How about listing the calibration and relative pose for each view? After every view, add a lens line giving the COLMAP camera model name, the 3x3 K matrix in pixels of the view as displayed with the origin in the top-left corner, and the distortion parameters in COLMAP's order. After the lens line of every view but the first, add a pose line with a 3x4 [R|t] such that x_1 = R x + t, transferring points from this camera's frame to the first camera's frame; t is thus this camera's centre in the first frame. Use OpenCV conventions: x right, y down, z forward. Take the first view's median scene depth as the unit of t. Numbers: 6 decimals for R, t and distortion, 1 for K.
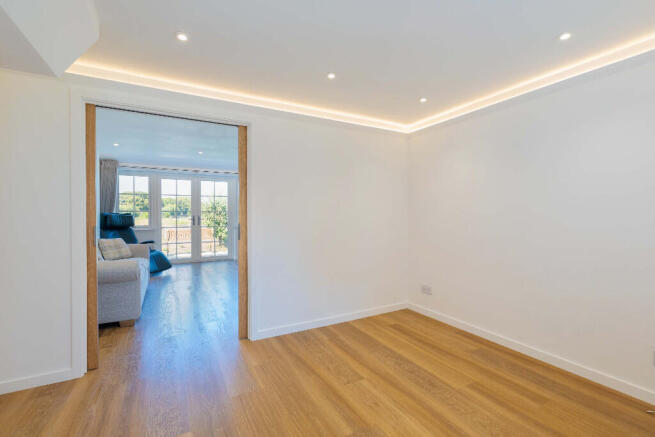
lens RADIAL K [[291.5, 0, 328.5], [0, 291.5, 218.8], [0, 0, 1]] dist [-0.001831, -0.000027]
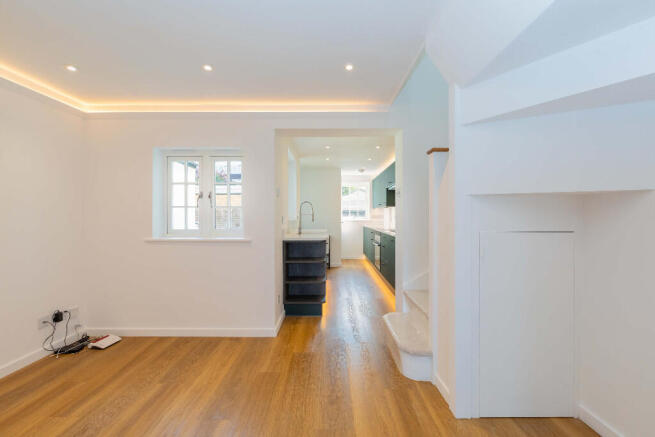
lens RADIAL K [[291.5, 0, 326.3], [0, 291.5, 214.4], [0, 0, 1]] dist [-0.001831, -0.000027]
pose [[-0.875818, 0.002490, 0.482635, -0.657996], [0.005396, 0.999975, 0.004634, -0.022132], [-0.482611, 0.006663, -0.875810, 1.481845]]
